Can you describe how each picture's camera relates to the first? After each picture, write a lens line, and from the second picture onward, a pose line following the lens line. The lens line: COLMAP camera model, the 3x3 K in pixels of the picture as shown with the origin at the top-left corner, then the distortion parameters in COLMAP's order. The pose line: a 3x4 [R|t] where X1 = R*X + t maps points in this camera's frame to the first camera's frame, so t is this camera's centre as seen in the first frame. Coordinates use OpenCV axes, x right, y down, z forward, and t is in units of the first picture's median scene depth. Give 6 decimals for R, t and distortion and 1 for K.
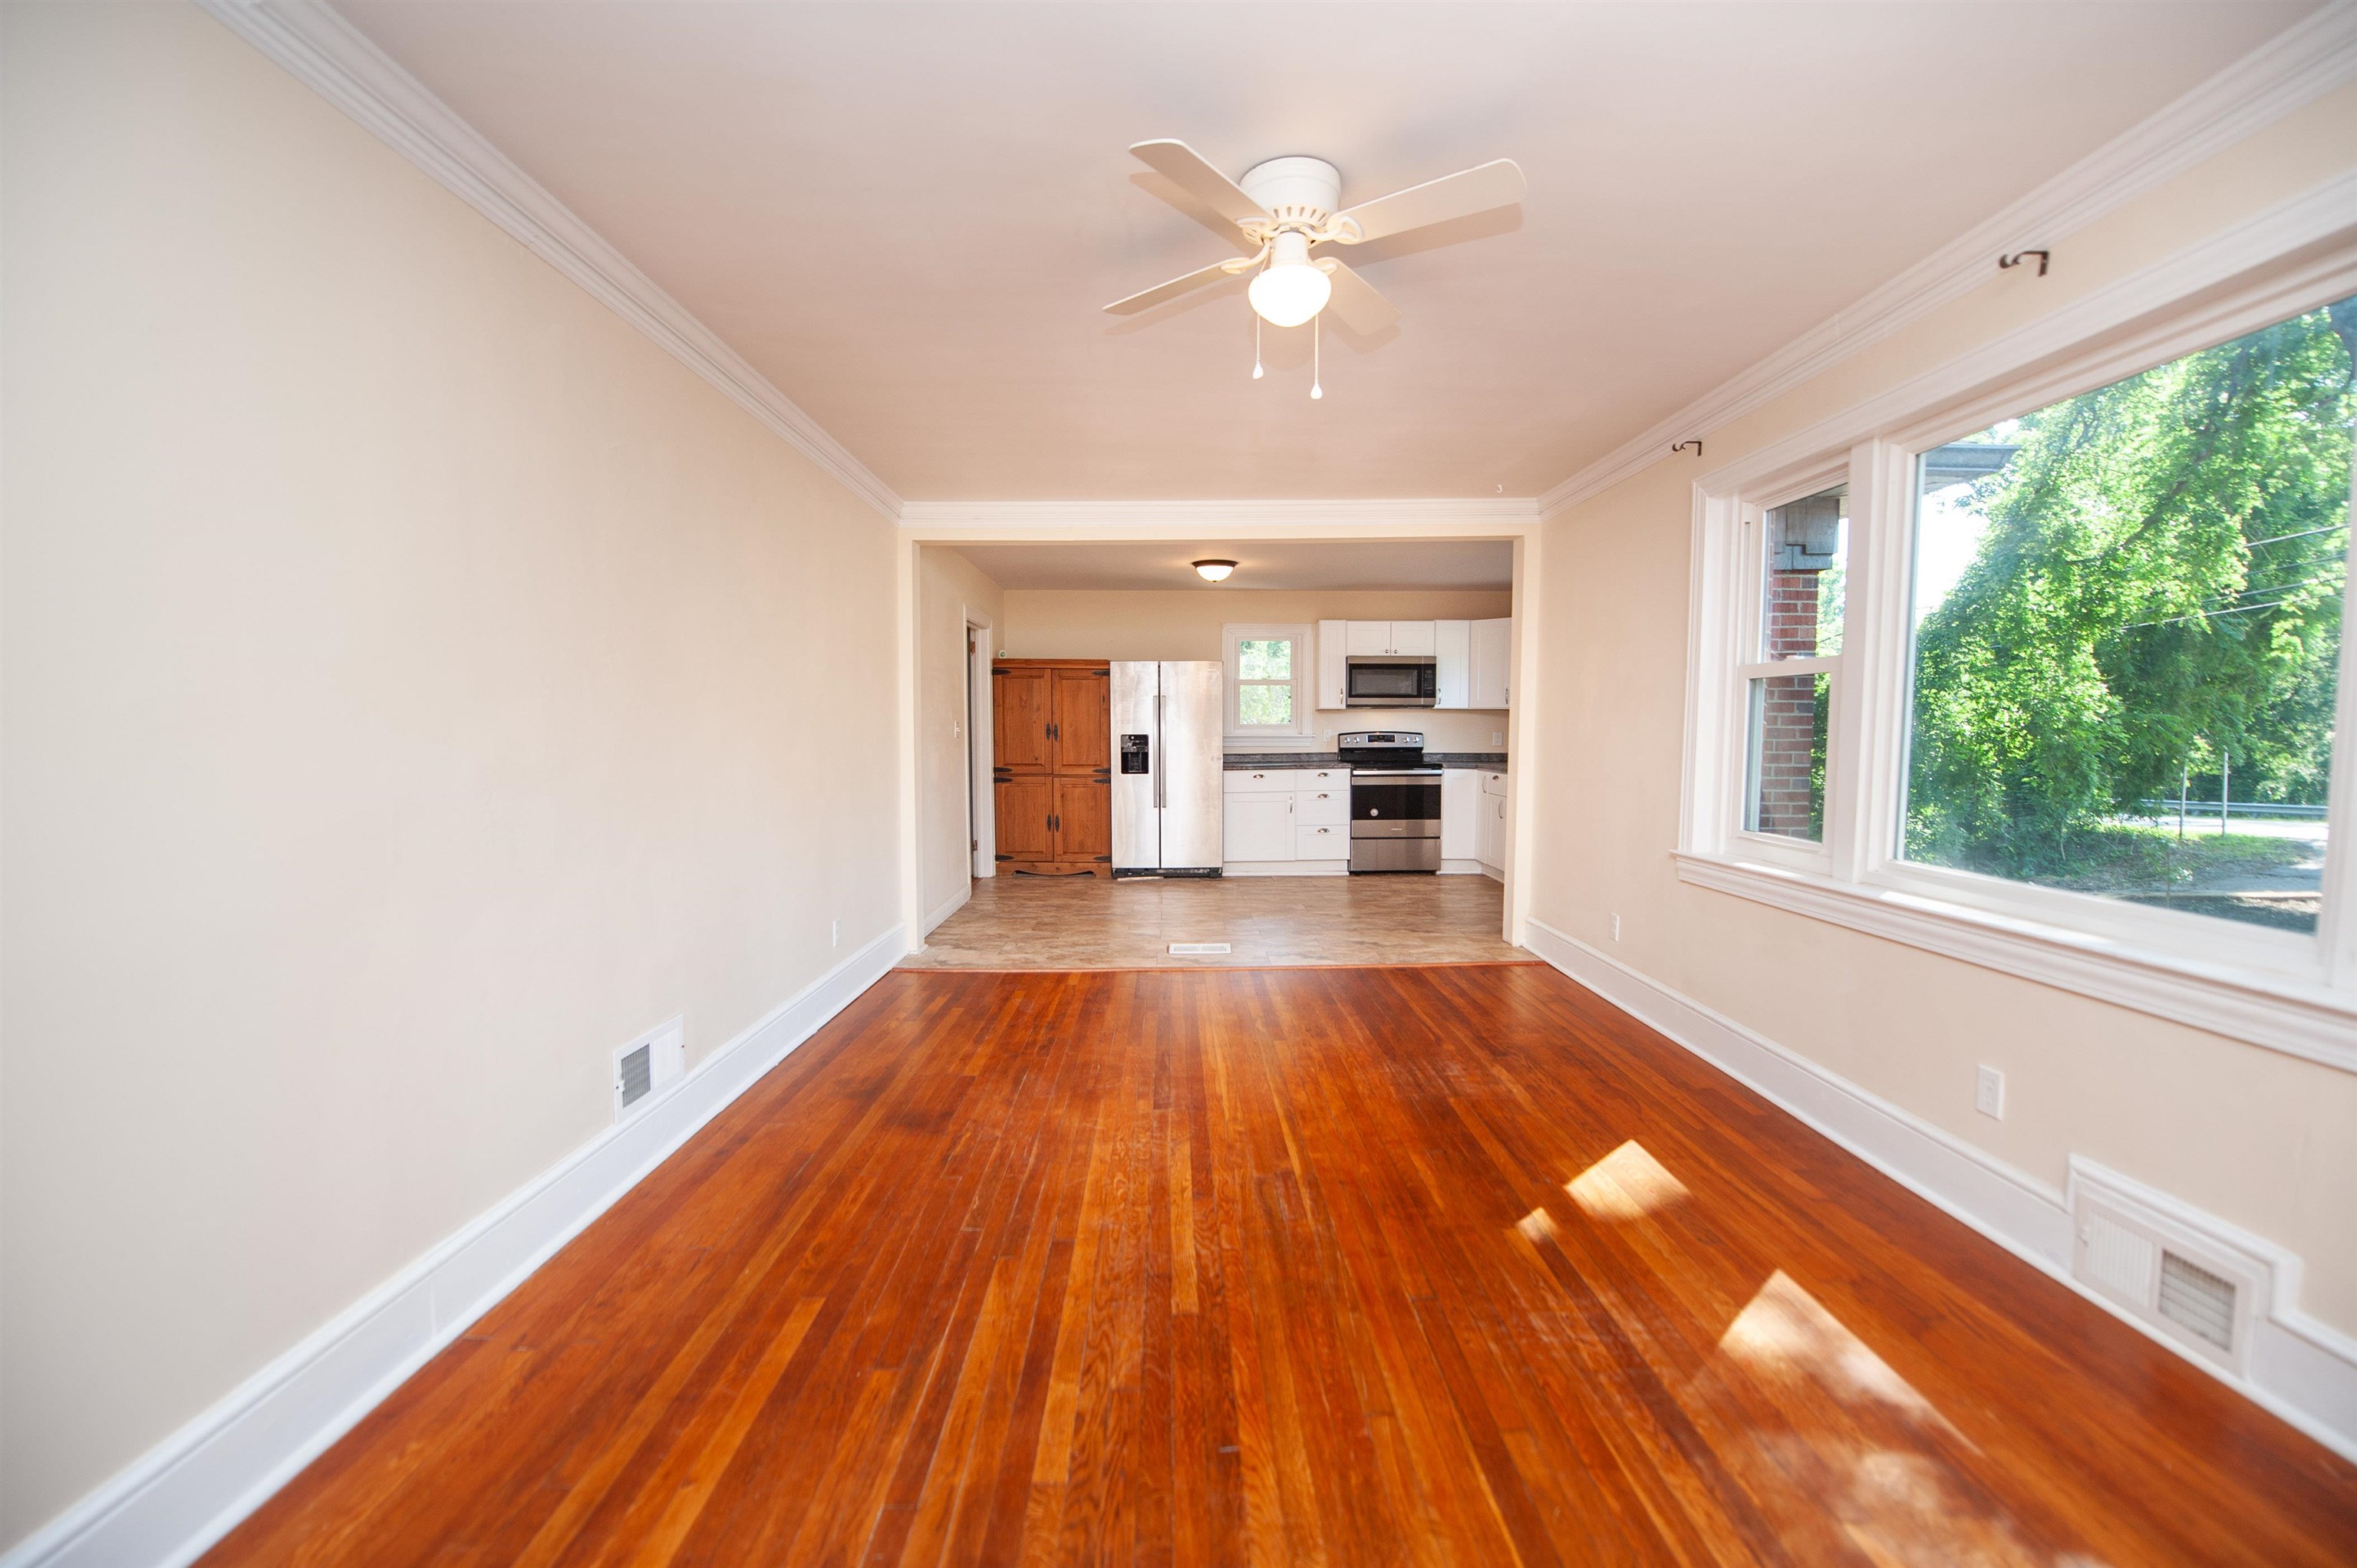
lens RADIAL K [[946.3, 0, 1179.9], [0, 946.3, 794.0], [0, 0, 1]] dist [-0.013936, -0.004634]
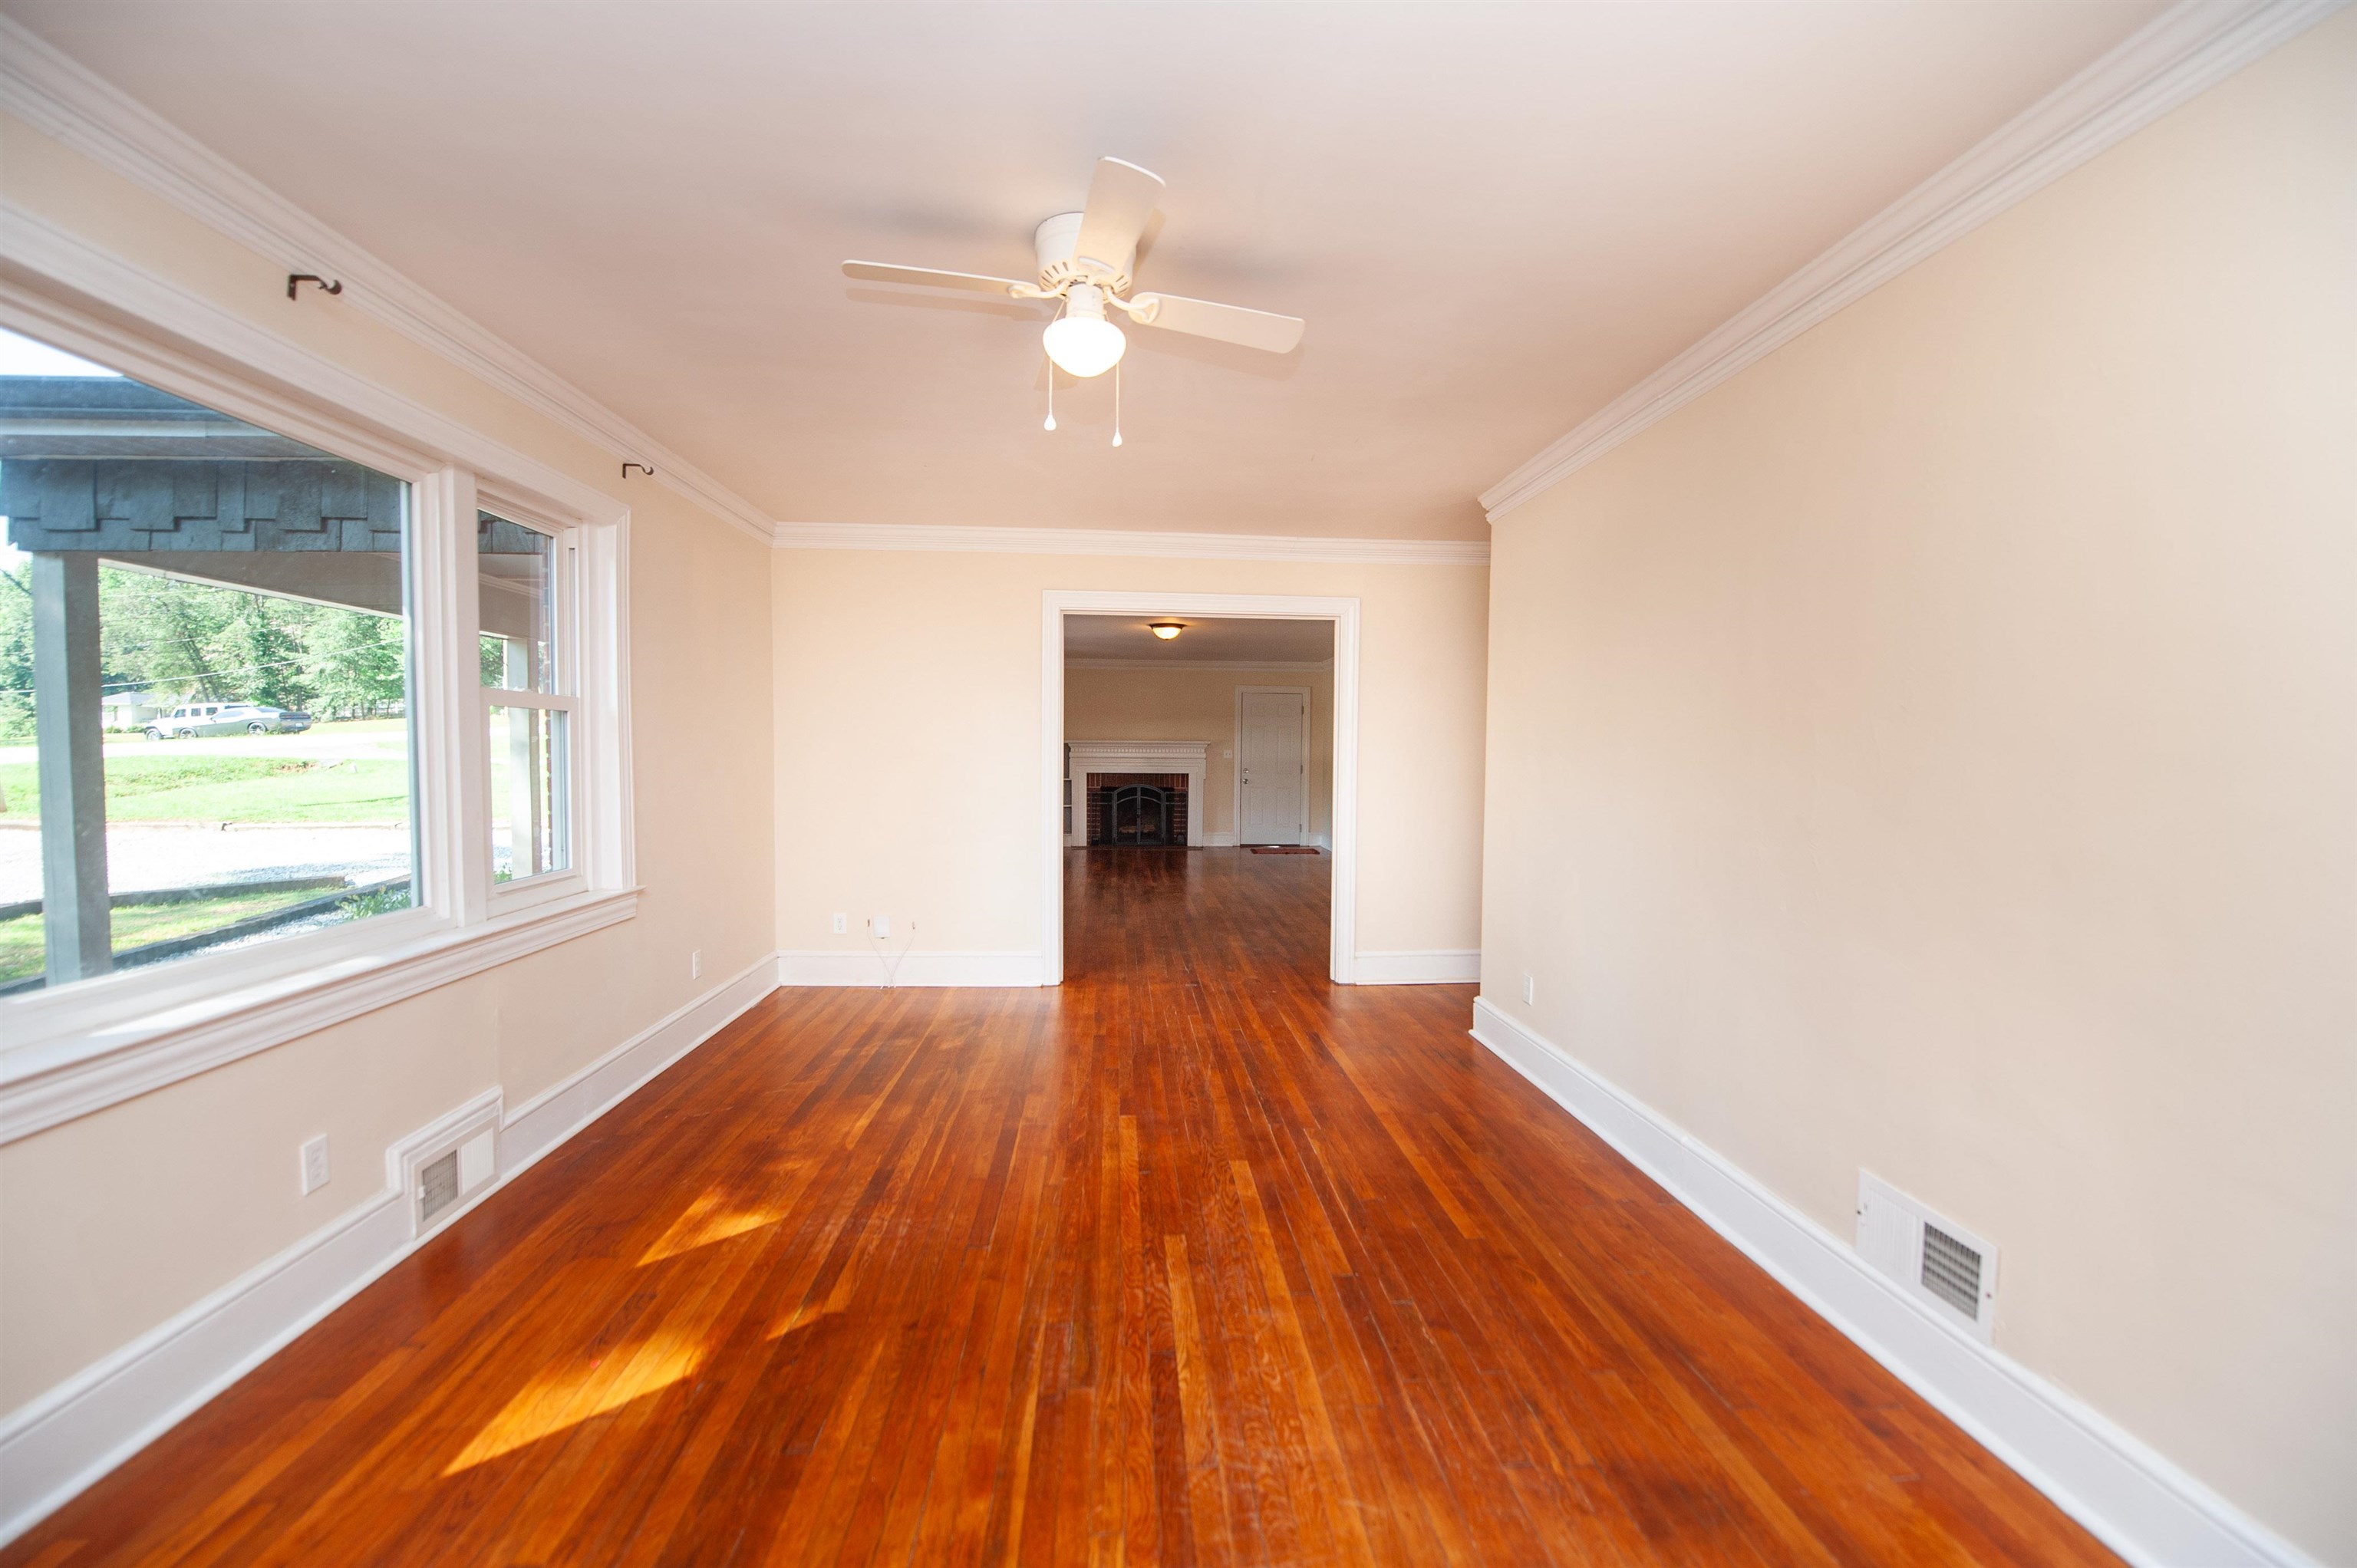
lens RADIAL K [[946.3, 0, 1179.9], [0, 946.3, 794.0], [0, 0, 1]] dist [-0.013936, -0.004634]
pose [[-0.998450, -0.005500, -0.055392, 0.064005], [-0.011921, 0.993146, 0.116270, -0.166459], [0.054372, 0.116750, -0.991672, 1.947746]]
